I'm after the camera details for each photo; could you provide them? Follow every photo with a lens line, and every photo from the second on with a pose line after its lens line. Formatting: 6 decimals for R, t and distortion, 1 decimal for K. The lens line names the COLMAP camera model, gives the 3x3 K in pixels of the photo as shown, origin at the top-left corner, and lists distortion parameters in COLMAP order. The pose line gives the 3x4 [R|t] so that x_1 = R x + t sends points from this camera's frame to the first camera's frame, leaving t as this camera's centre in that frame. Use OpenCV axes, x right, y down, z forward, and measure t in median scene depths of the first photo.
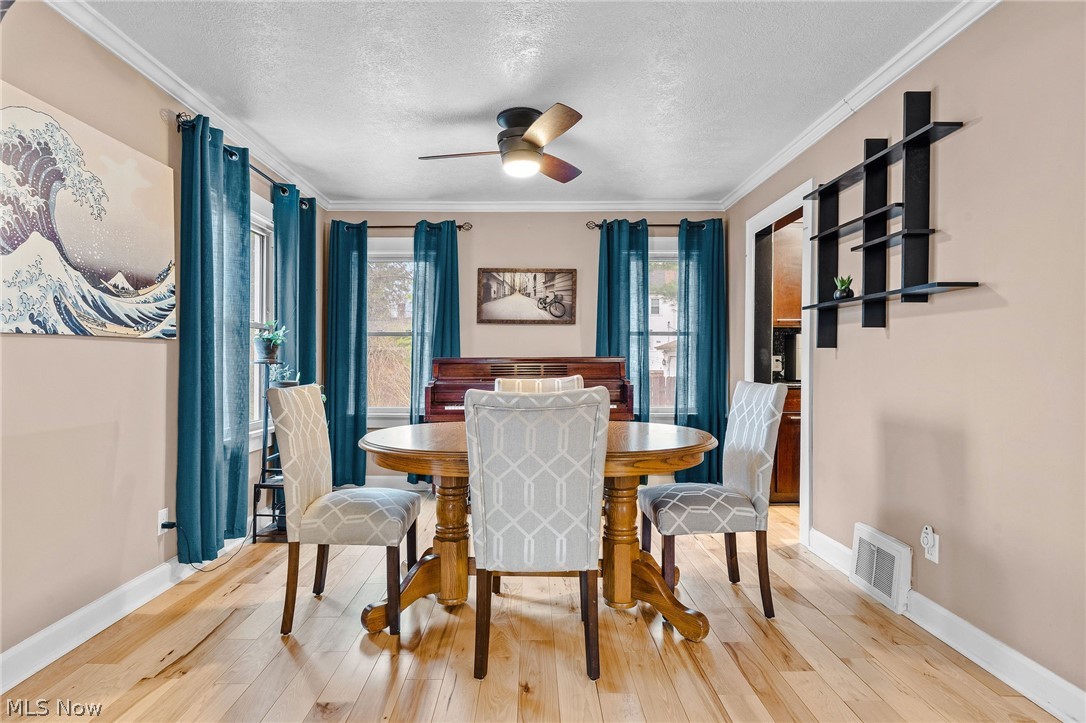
lens RADIAL K [[574.9, 0, 522.8], [0, 574.9, 353.1], [0, 0, 1]] dist [-0.003657, 0.000245]
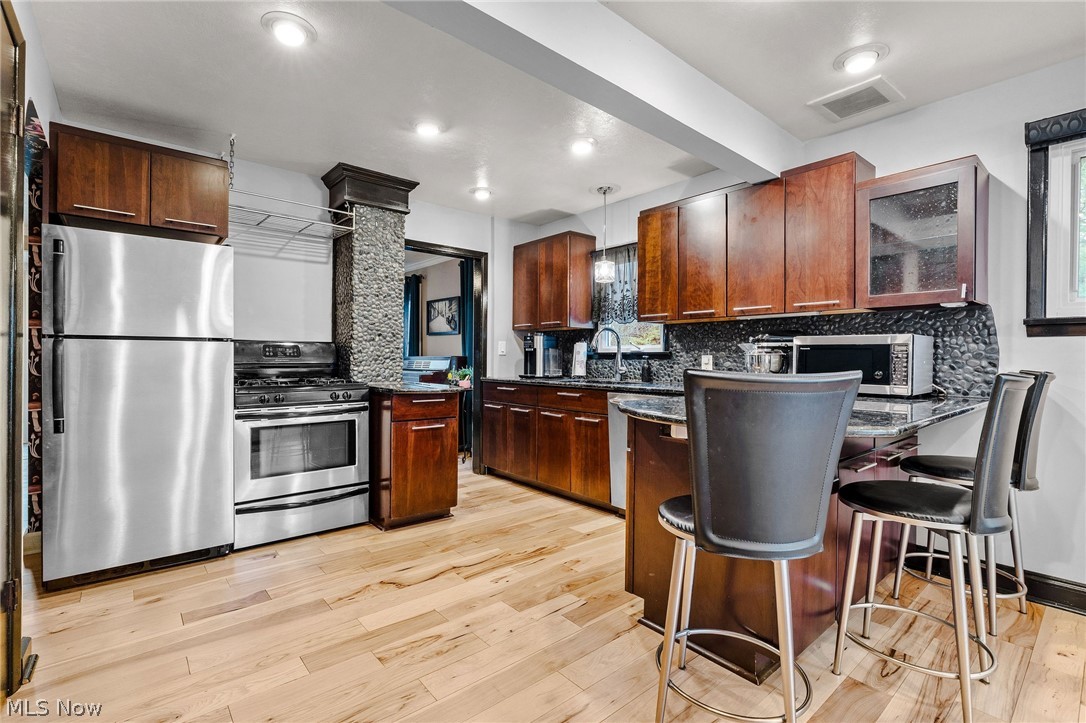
lens RADIAL K [[495.4, 0, 538.6], [0, 495.4, 361.8], [0, 0, 1]] dist [-0.003596, 0.001365]
pose [[0.656223, 0.009765, -0.754504, 2.035191], [0.002423, 0.999884, 0.015047, 0.001993], [0.754563, -0.011702, 0.656123, 0.578143]]
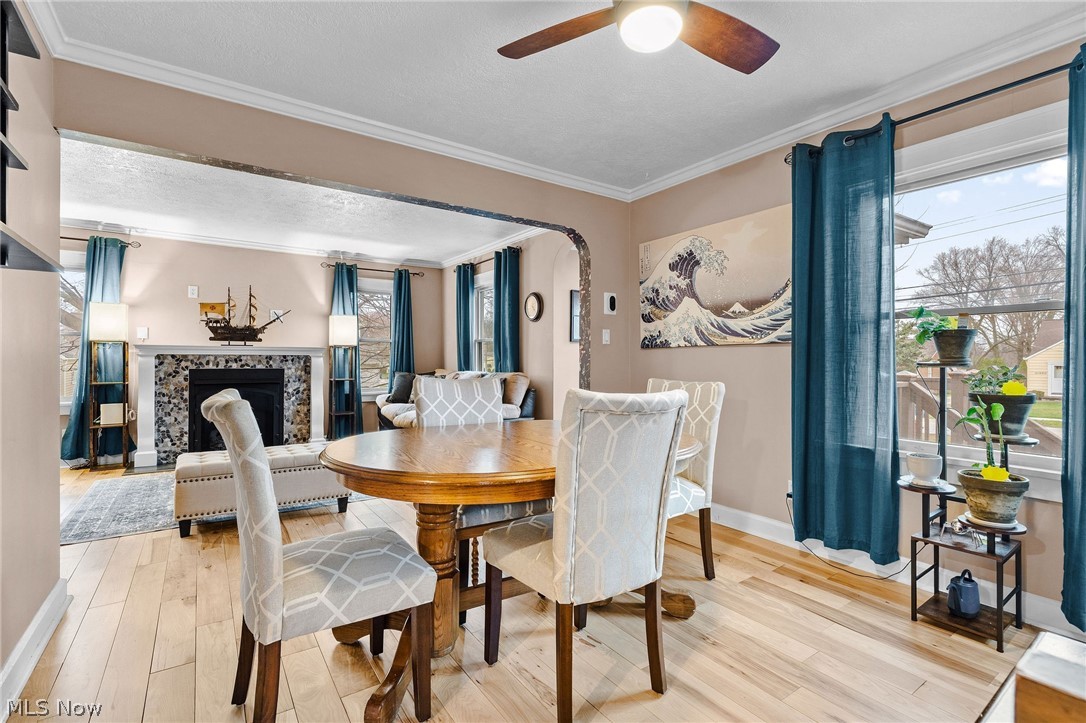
lens RADIAL K [[495.4, 0, 533.9], [0, 495.4, 357.1], [0, 0, 1]] dist [-0.003596, 0.001365]
pose [[-0.828110, -0.009572, -0.560484, 0.426718], [-0.001179, 0.999882, -0.015334, 0.023255], [0.560565, -0.012037, -0.828023, 1.555940]]
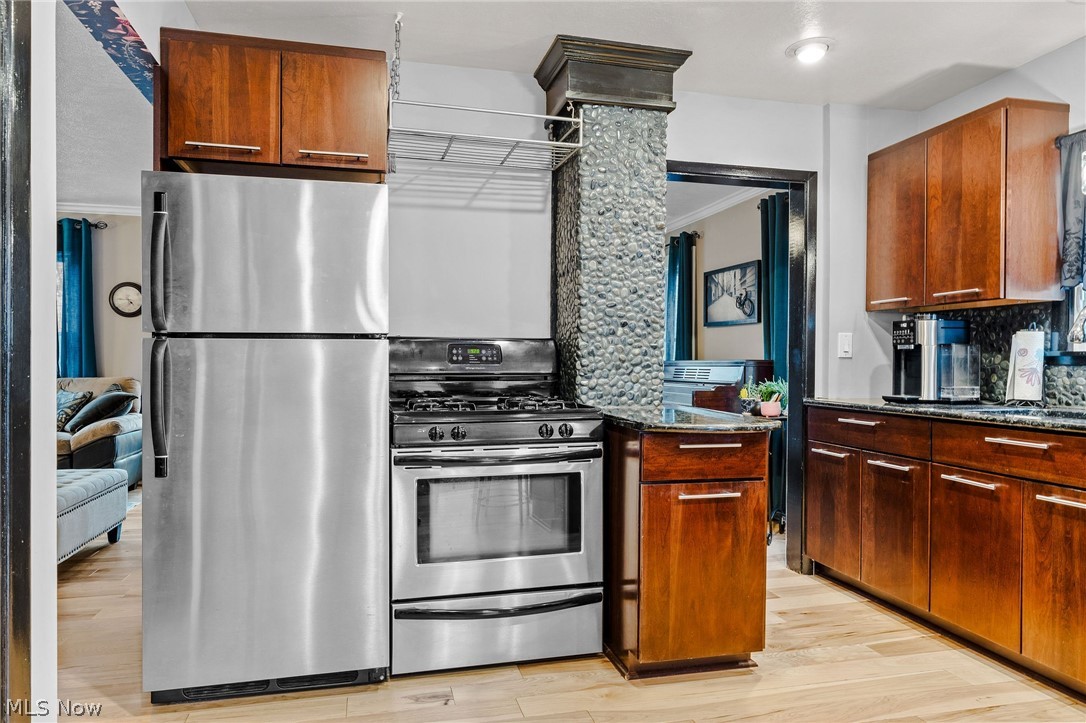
lens RADIAL K [[655.6, 0, 533.2], [0, 655.6, 366.3], [0, 0, 1]] dist [-0.001246, 0.000125]
pose [[0.238886, 0.009871, -0.970998, 1.696544], [0.008416, 0.999890, 0.012235, 0.000134], [0.971011, -0.011094, 0.238776, 0.754950]]
